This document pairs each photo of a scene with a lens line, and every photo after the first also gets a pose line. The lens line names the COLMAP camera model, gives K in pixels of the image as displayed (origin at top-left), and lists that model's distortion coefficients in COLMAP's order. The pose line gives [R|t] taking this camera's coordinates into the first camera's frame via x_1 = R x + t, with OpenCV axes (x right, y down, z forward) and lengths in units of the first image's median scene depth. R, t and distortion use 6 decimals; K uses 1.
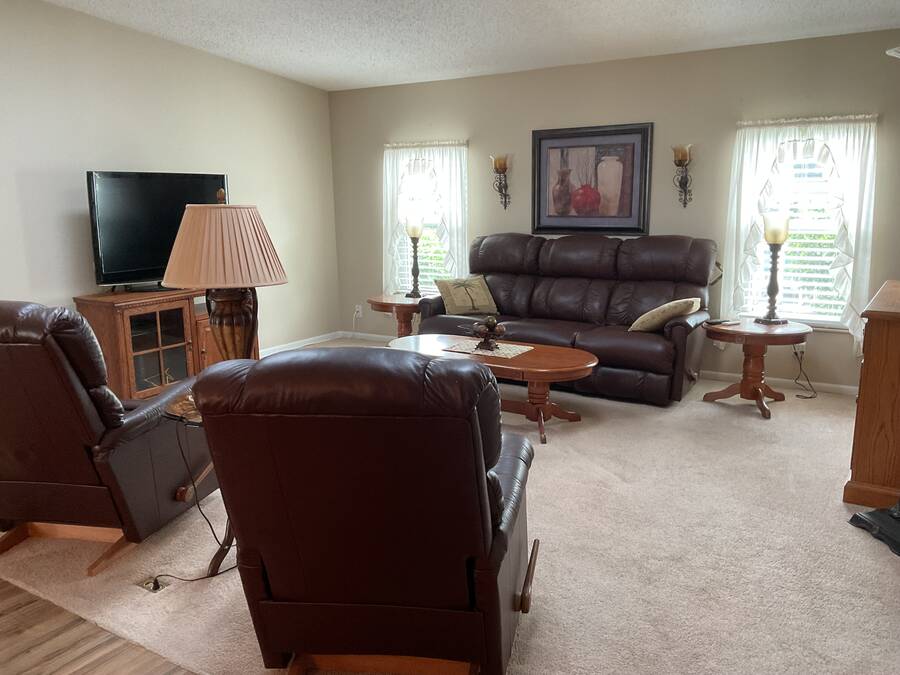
lens RADIAL K [[744.0, 0, 450.0], [0, 744.0, 337.5], [0, 0, 1]] dist [0.111594, -0.217694]
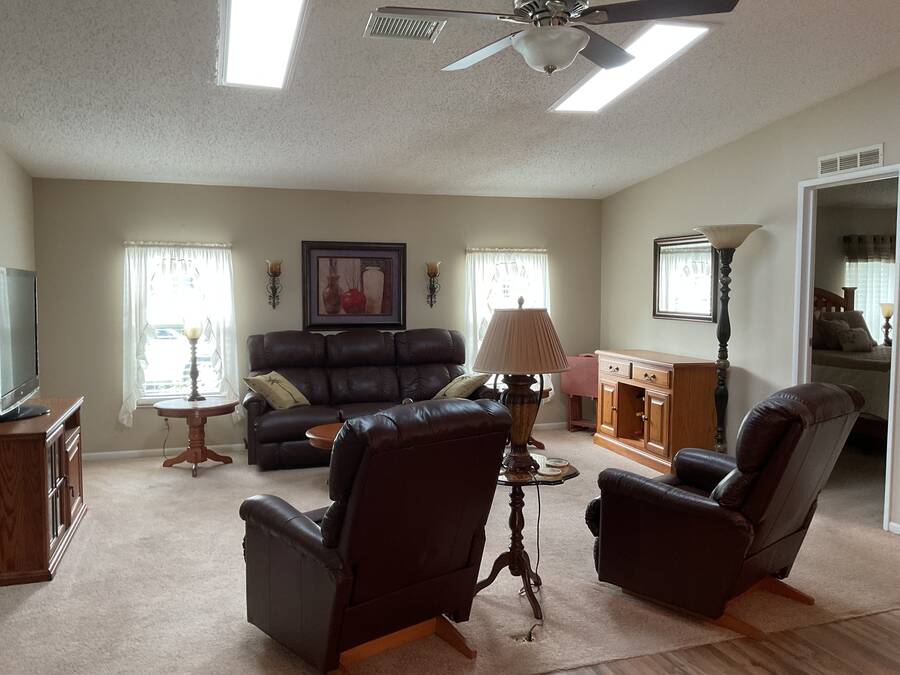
lens RADIAL K [[744.0, 0, 450.0], [0, 744.0, 337.5], [0, 0, 1]] dist [0.111594, -0.217694]
pose [[0.647993, -0.039245, 0.760635, -0.623365], [0.133050, 0.989149, -0.062312, -0.033169], [-0.749935, 0.141580, 0.646183, 0.130375]]
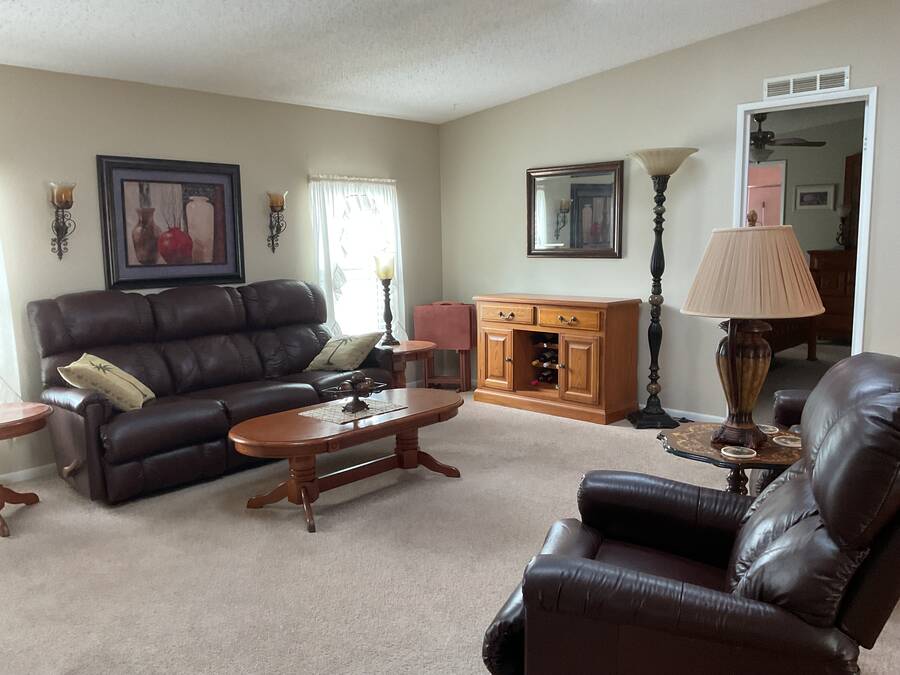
lens RADIAL K [[744.0, 0, 450.0], [0, 744.0, 337.5], [0, 0, 1]] dist [0.111594, -0.217694]
pose [[0.179777, -0.122238, 0.976083, -0.600330], [0.198404, 0.976364, 0.085731, -0.094903], [-0.963492, 0.178247, 0.199780, 0.556860]]
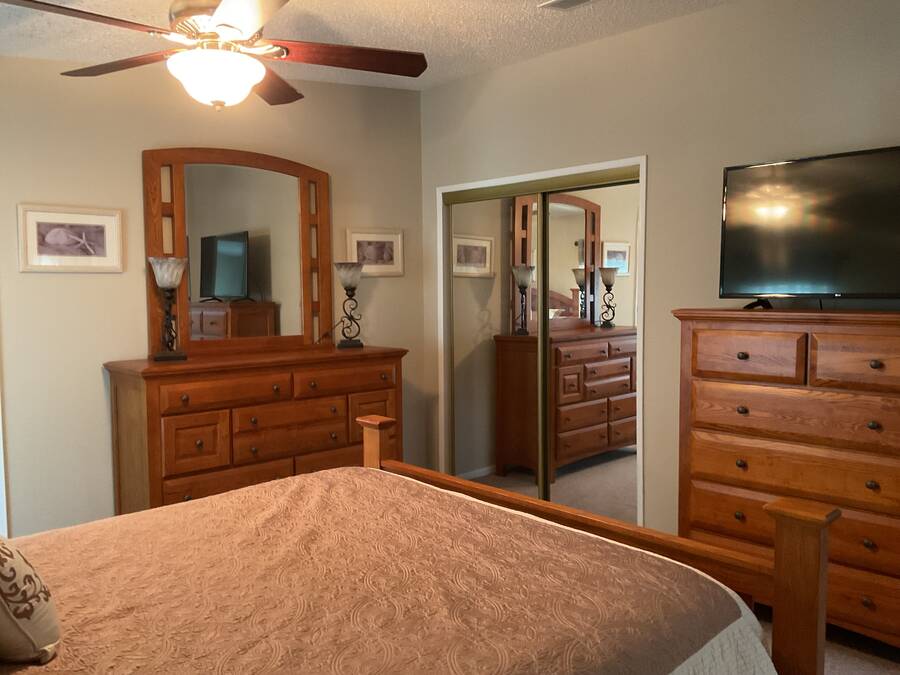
lens RADIAL K [[744.0, 0, 450.0], [0, 744.0, 337.5], [0, 0, 1]] dist [0.111594, -0.217694]
pose [[-0.969072, 0.006211, 0.246701, 0.630689], [0.067148, 0.968601, 0.239379, -0.143097], [-0.237468, 0.248541, -0.939061, 0.632835]]
